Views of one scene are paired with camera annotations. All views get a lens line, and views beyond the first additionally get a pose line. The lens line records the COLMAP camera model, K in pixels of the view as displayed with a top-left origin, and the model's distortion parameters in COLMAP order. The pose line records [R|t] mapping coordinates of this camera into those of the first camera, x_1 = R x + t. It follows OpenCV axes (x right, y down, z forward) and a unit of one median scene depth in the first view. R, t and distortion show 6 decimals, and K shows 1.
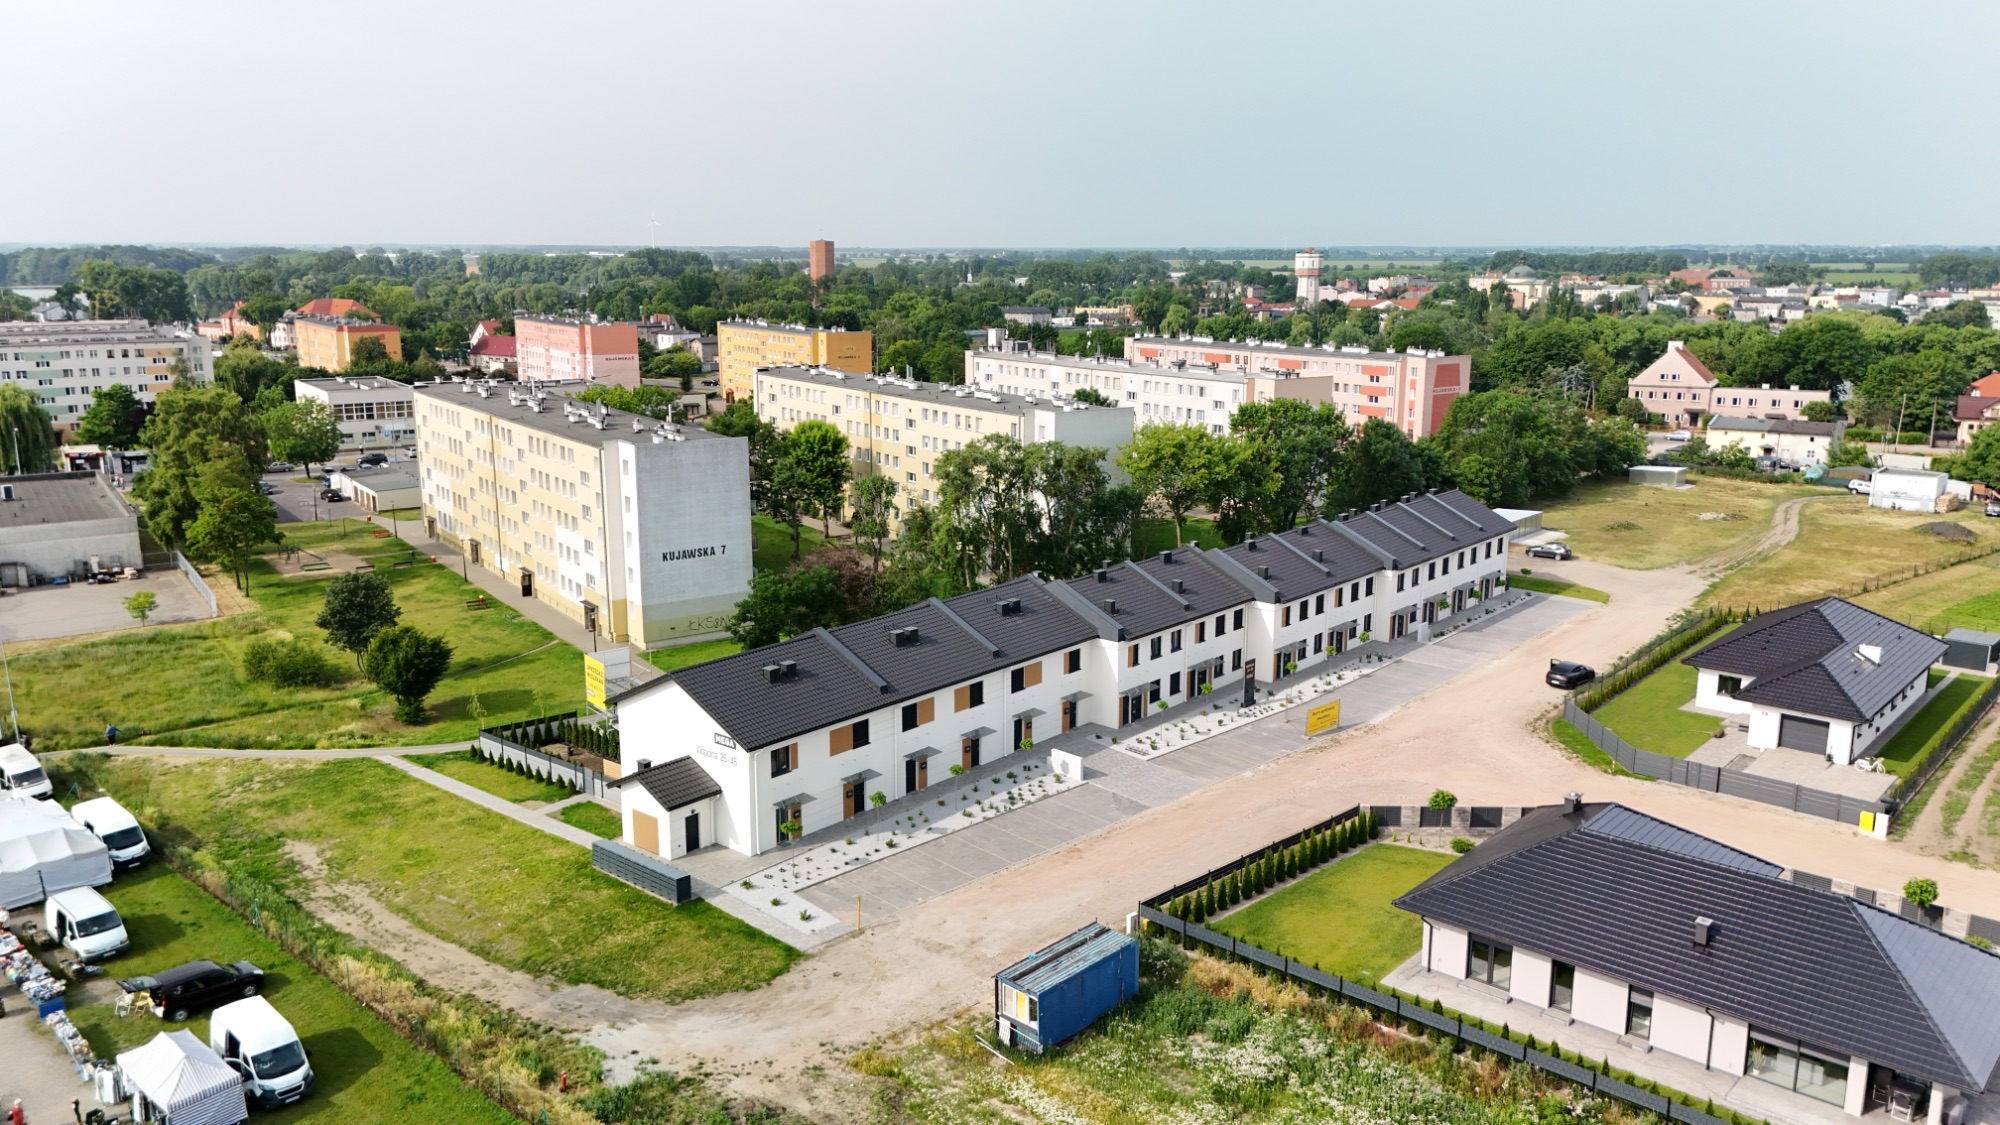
lens RADIAL K [[1475.3, 0, 1000.0], [0, 1475.3, 562.5], [0, 0, 1]] dist [0.096324, -0.076239]
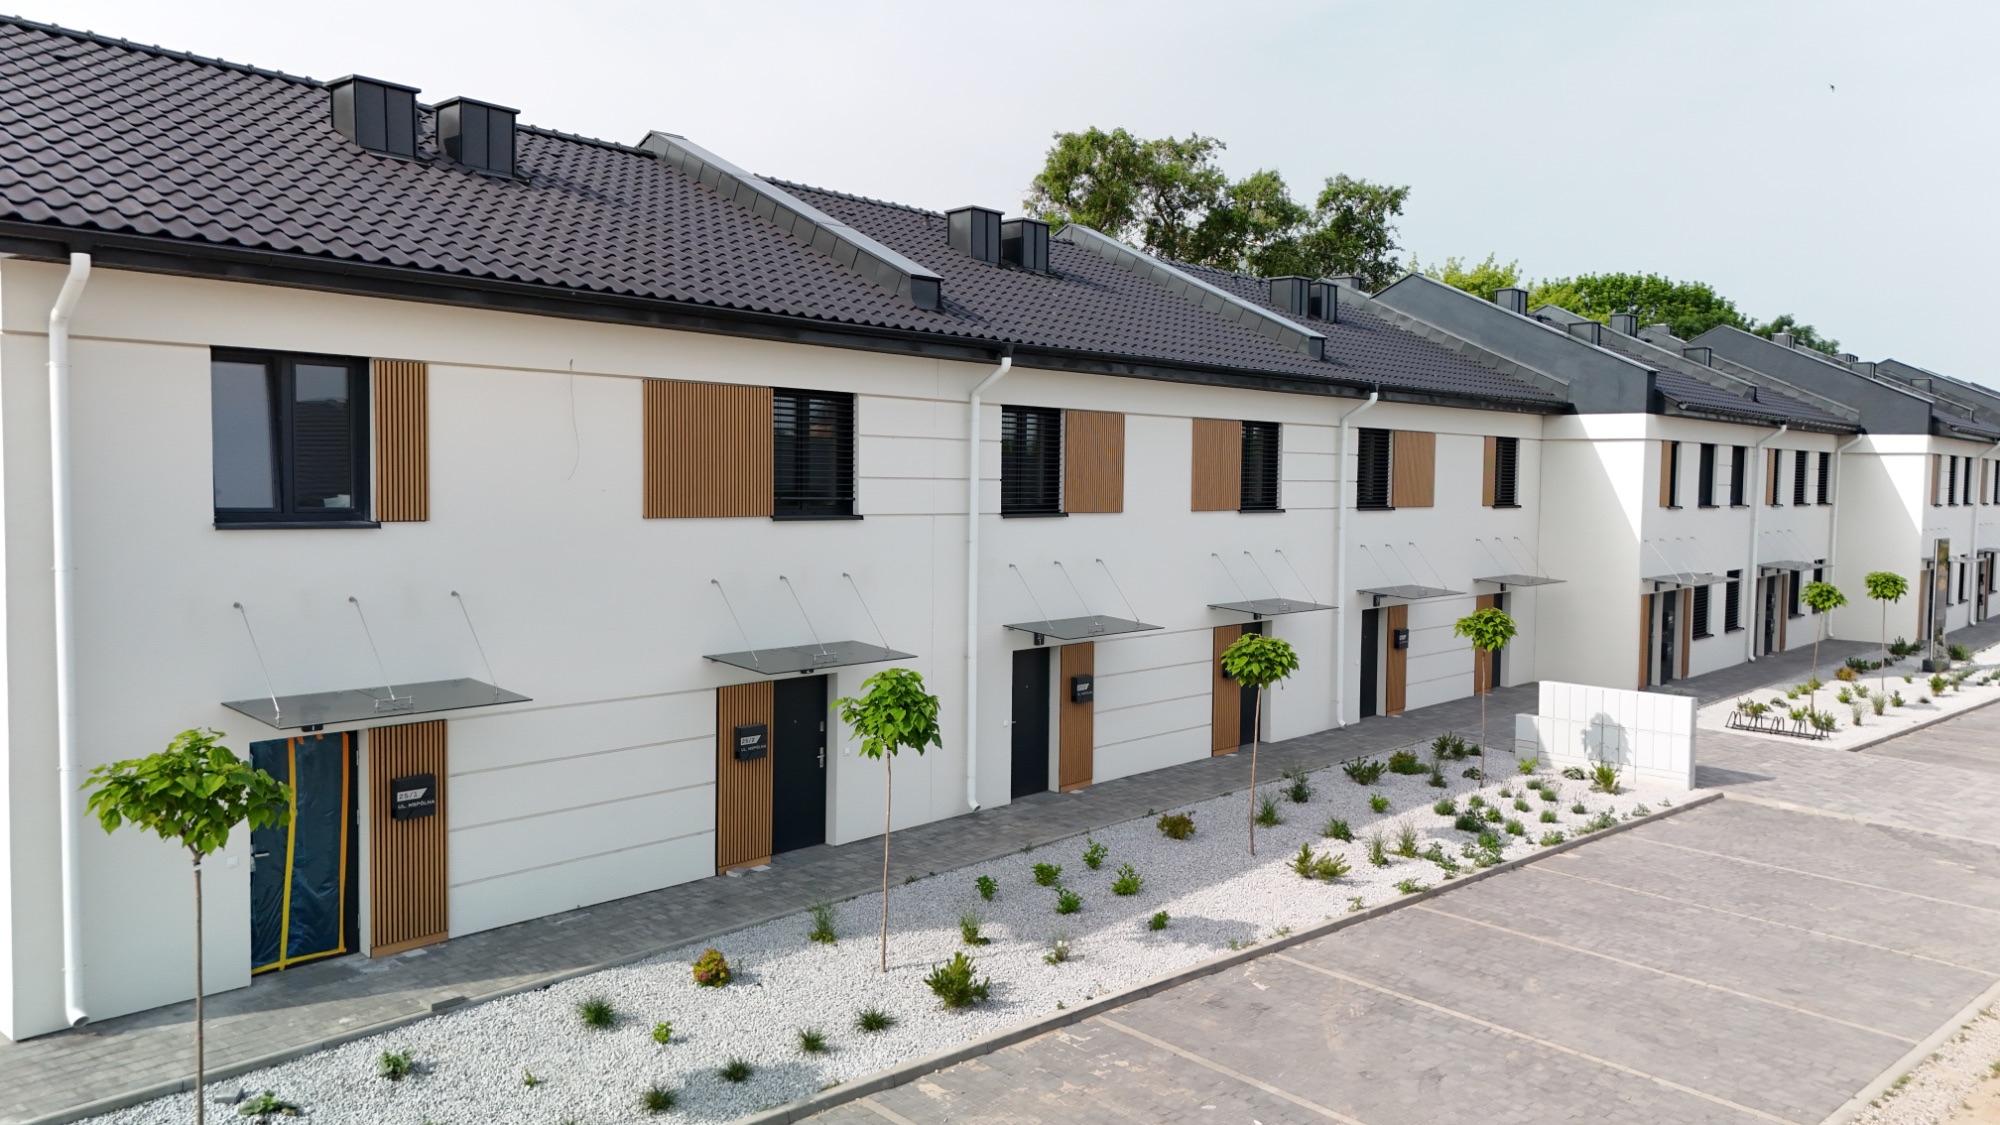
lens RADIAL K [[1488.6, 0, 1000.0], [0, 1488.6, 562.5], [0, 0, 1]] dist [0.092503, -0.093005]
pose [[0.999773, 0.014698, -0.015427, -0.065084], [-0.016869, 0.988298, -0.151598, 0.163405], [0.013018, 0.151824, 0.988322, 0.801059]]
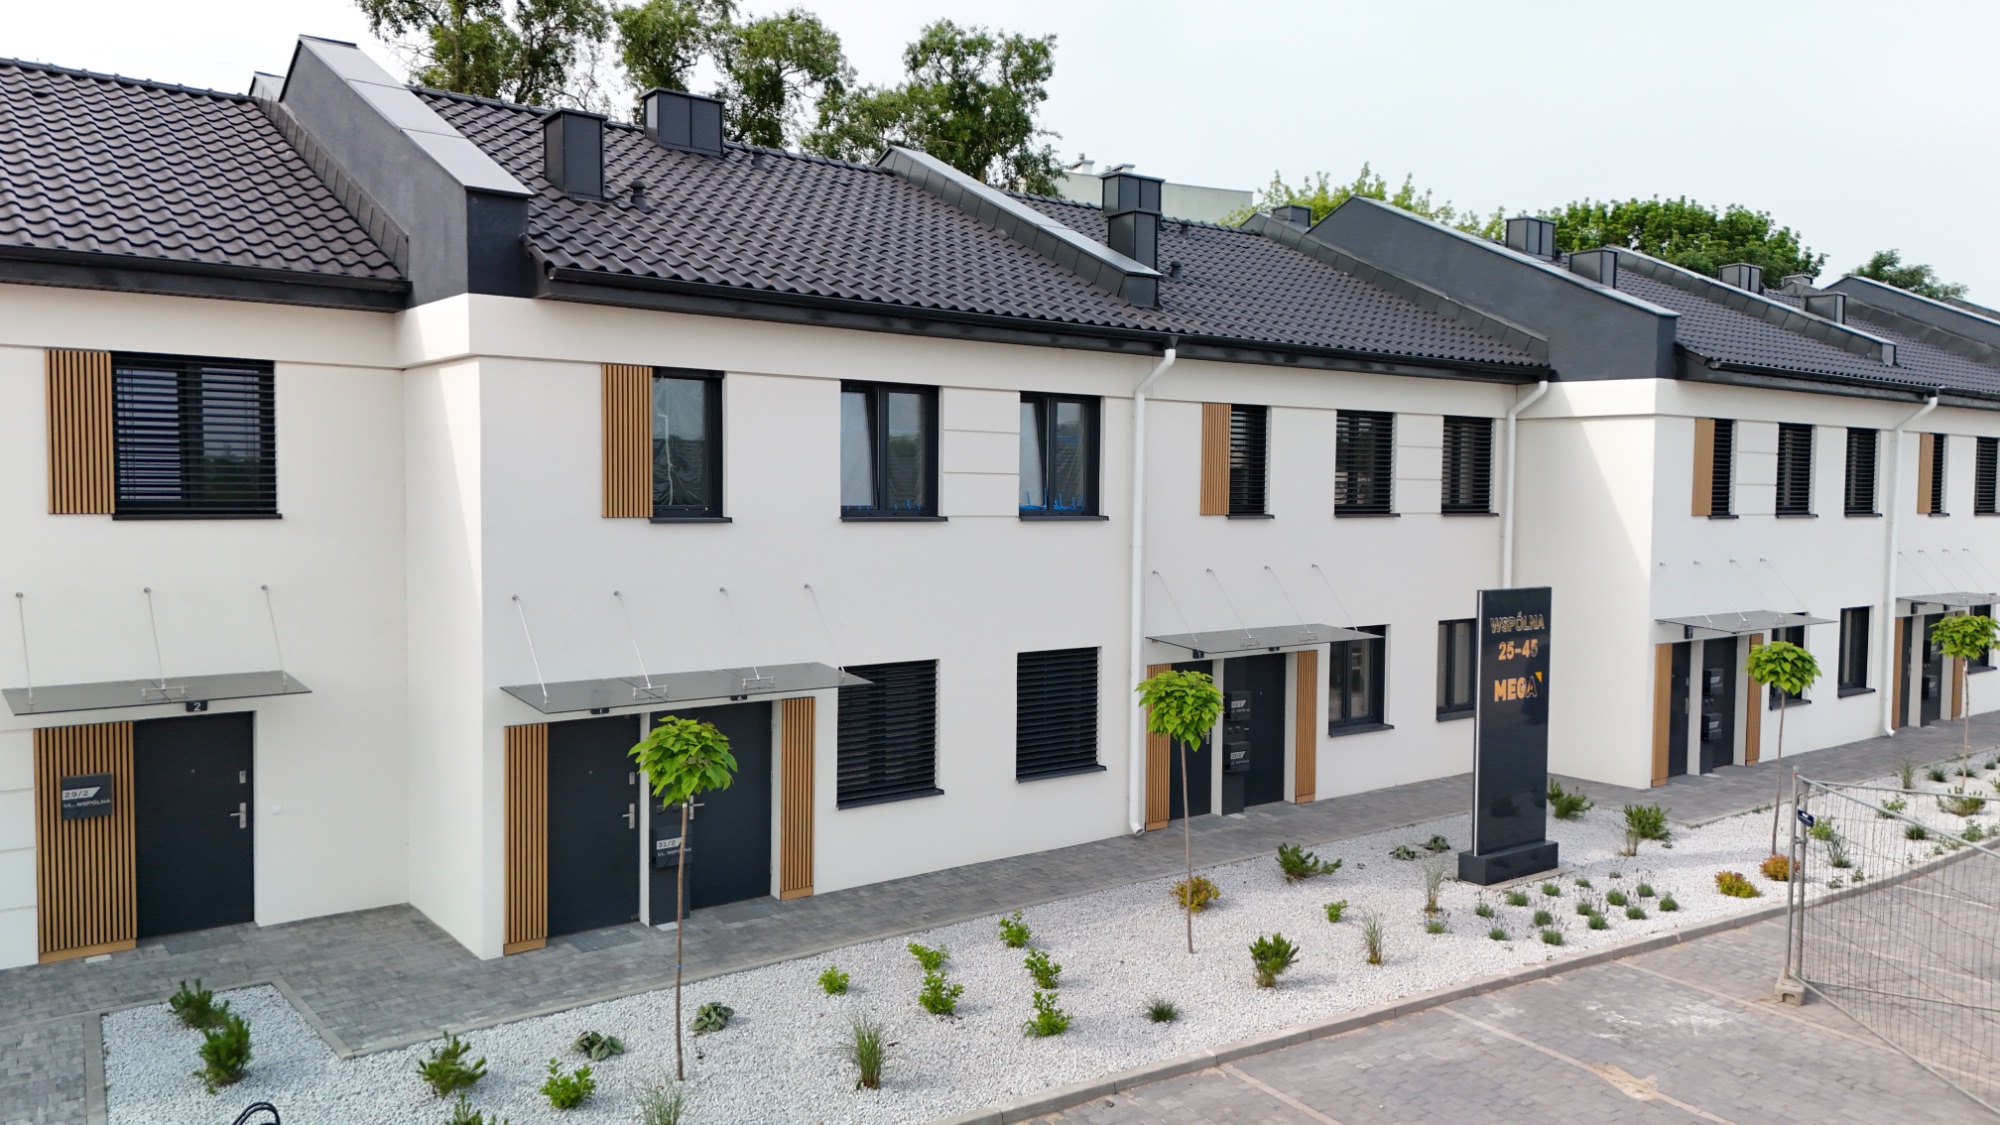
lens RADIAL K [[1463.2, 0, 1000.0], [0, 1463.2, 562.5], [0, 0, 1]] dist [0.026138, -0.007472]
pose [[0.978738, 0.021602, -0.203975, 0.183453], [-0.052866, 0.987409, -0.149095, 0.113368], [0.198186, 0.156708, 0.967556, 1.042742]]
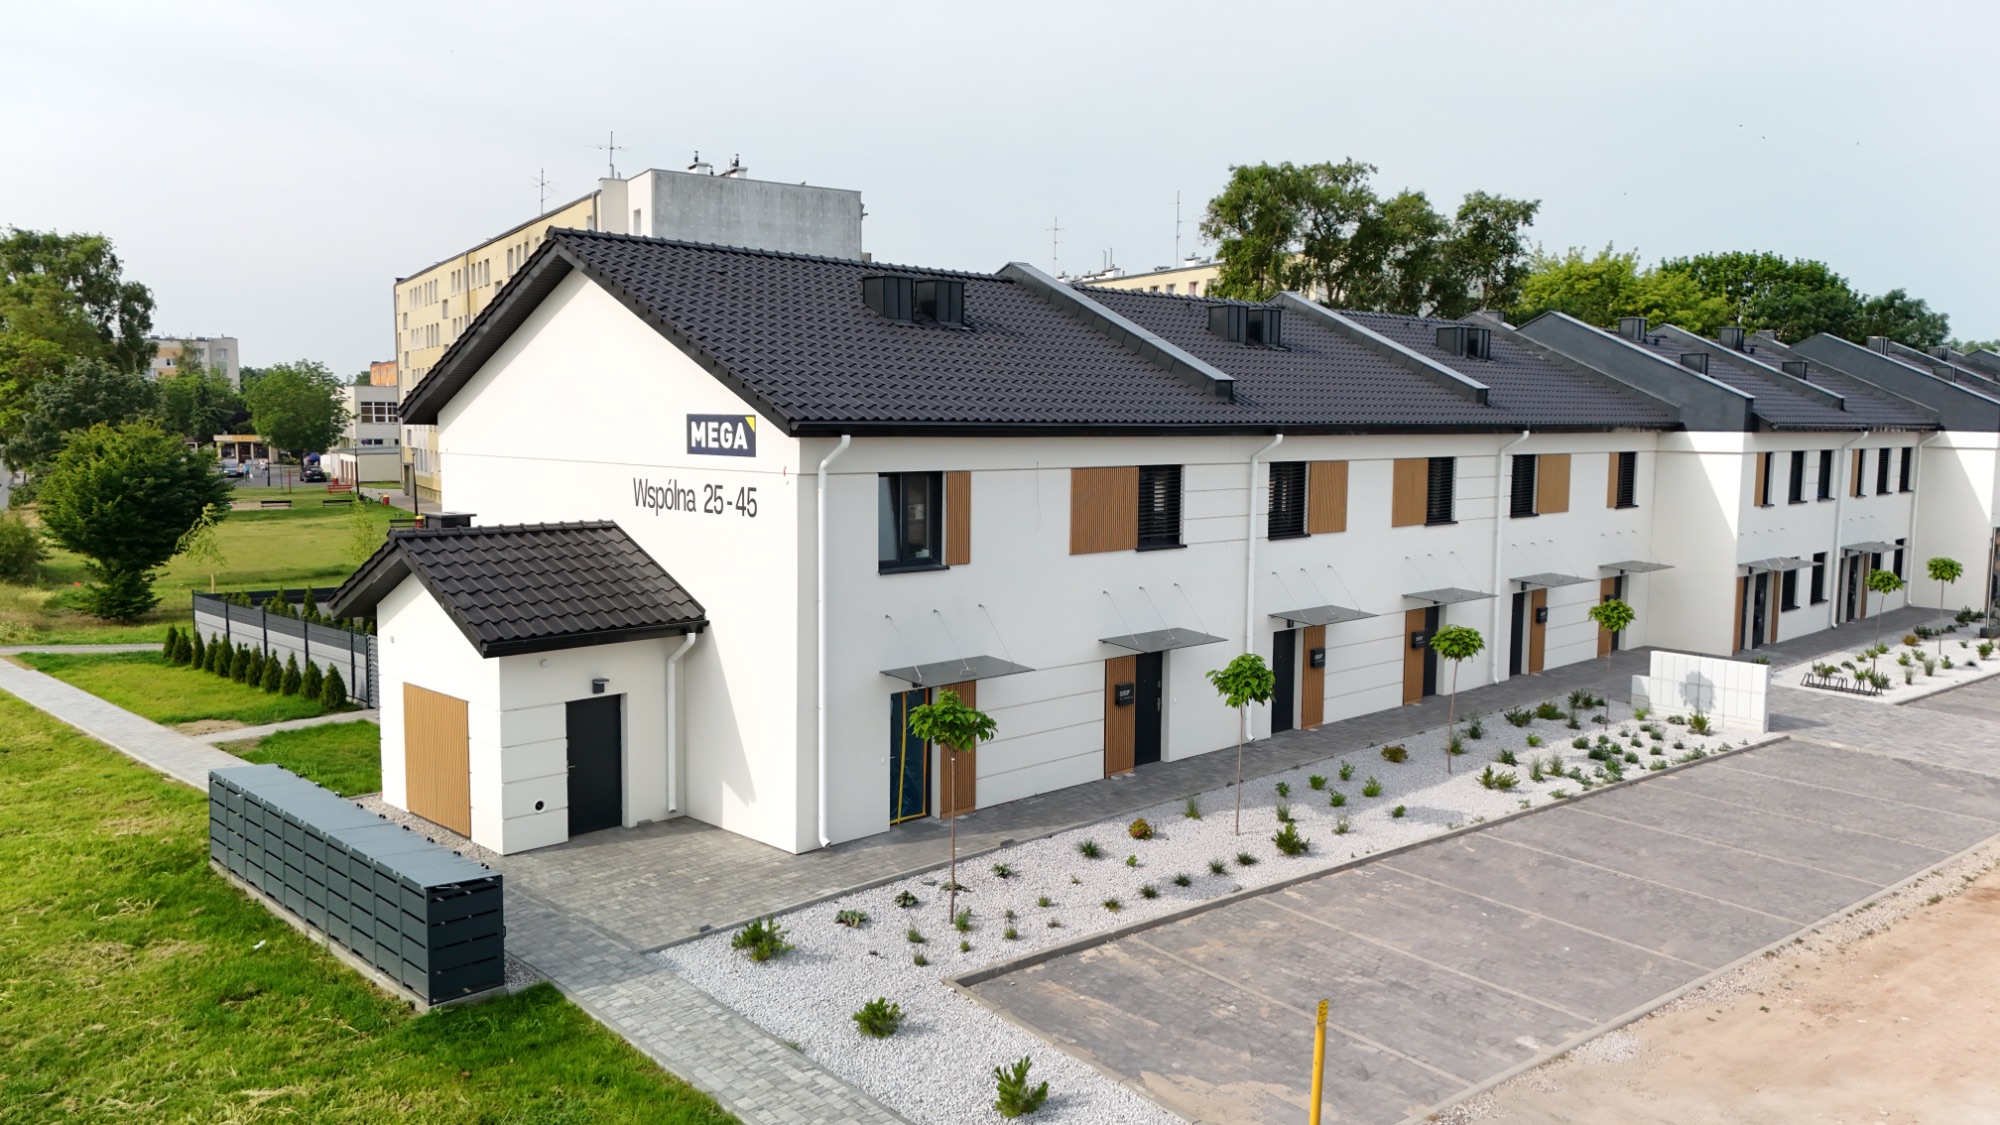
lens RADIAL K [[1475.3, 0, 1000.0], [0, 1475.3, 562.5], [0, 0, 1]] dist [0.096324, -0.076239]
pose [[0.996562, 0.018736, -0.080700, -0.103688], [-0.027527, 0.993635, -0.109234, 0.164460], [0.078140, 0.111080, 0.990735, 0.688885]]
